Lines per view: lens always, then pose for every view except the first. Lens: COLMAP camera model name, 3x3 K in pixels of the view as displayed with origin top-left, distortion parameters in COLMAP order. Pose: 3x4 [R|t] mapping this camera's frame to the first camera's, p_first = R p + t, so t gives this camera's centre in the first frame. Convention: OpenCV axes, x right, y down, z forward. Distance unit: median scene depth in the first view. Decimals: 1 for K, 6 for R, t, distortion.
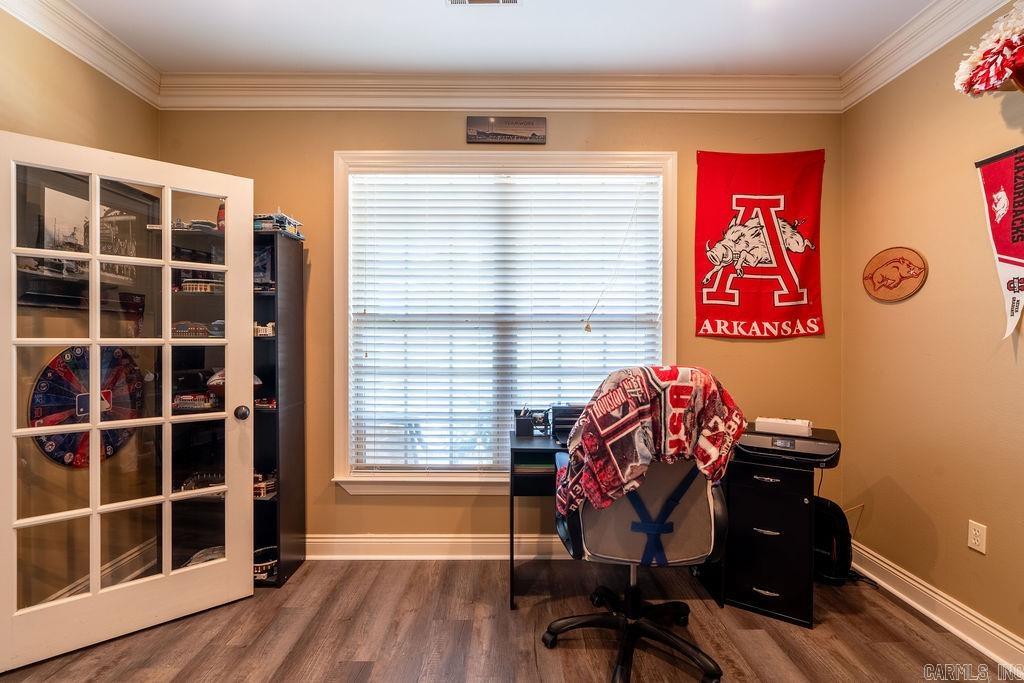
lens RADIAL K [[459.0, 0, 510.9], [0, 459.0, 341.3], [0, 0, 1]] dist [-0.003188, 0.001341]
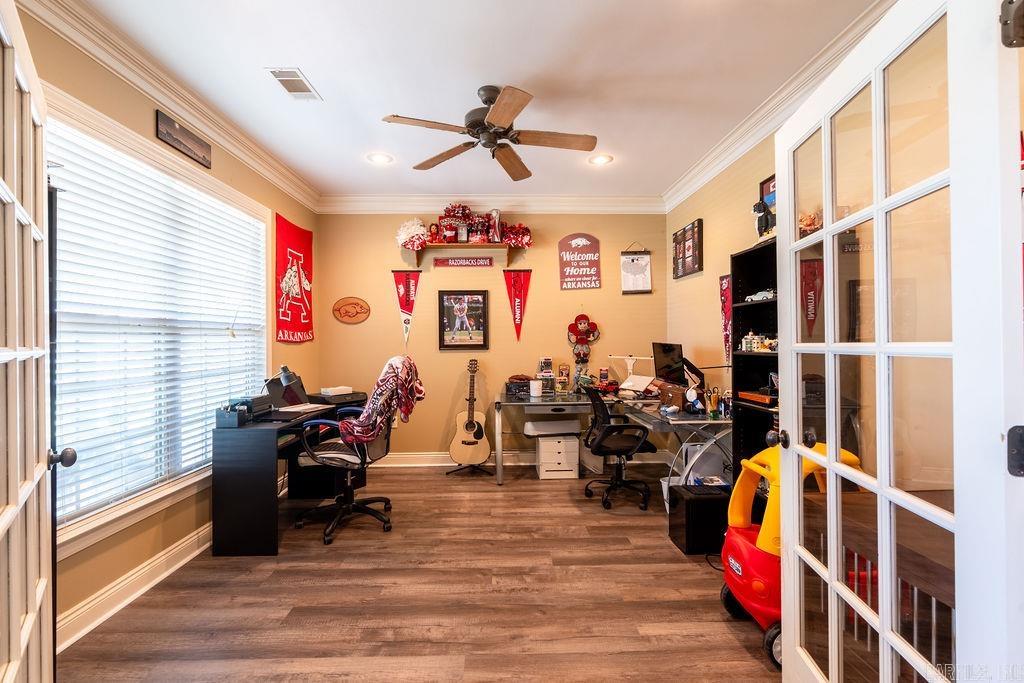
lens RADIAL K [[459.0, 0, 510.9], [0, 459.0, 341.3], [0, 0, 1]] dist [-0.003188, 0.001341]
pose [[-0.021017, -0.001691, 0.999778, -1.057762], [0.015797, 0.999873, 0.002023, -0.002277], [-0.999654, 0.015836, -0.020988, 0.299480]]
